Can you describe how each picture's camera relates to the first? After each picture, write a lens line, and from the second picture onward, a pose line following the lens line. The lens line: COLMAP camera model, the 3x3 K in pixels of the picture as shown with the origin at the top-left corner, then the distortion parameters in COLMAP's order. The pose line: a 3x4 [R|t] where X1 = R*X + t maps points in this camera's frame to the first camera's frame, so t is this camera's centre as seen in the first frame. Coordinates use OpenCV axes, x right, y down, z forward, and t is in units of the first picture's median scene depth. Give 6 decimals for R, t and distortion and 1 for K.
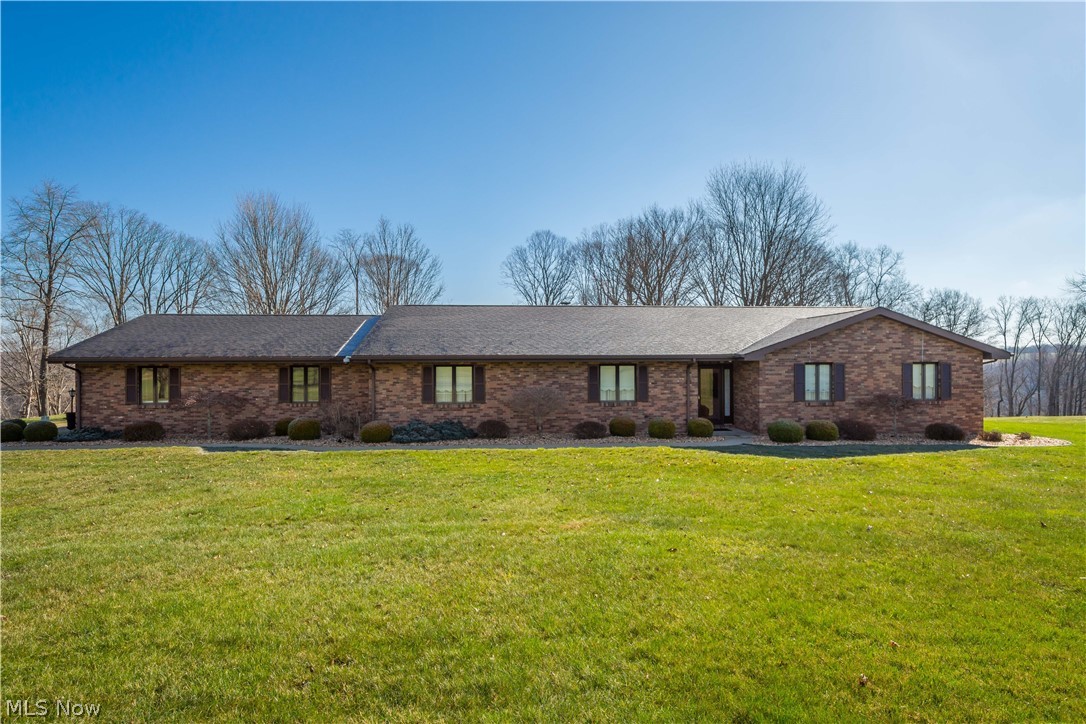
lens RADIAL K [[587.1, 0, 542.2], [0, 587.1, 364.7], [0, 0, 1]] dist [-0.002578, -0.000058]
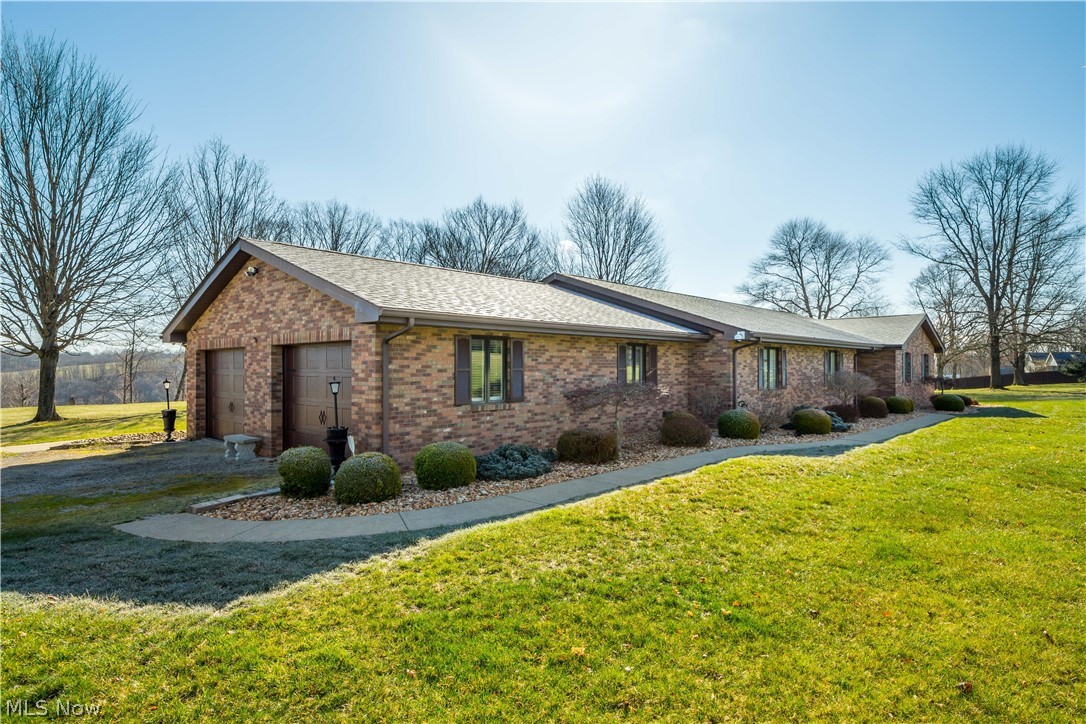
lens RADIAL K [[587.1, 0, 541.4], [0, 587.1, 366.9], [0, 0, 1]] dist [-0.002578, -0.000058]
pose [[0.739884, 0.004471, 0.672720, -1.022073], [-0.004850, 0.999987, -0.001312, 0.033090], [-0.672717, -0.002292, 0.739896, 0.554110]]
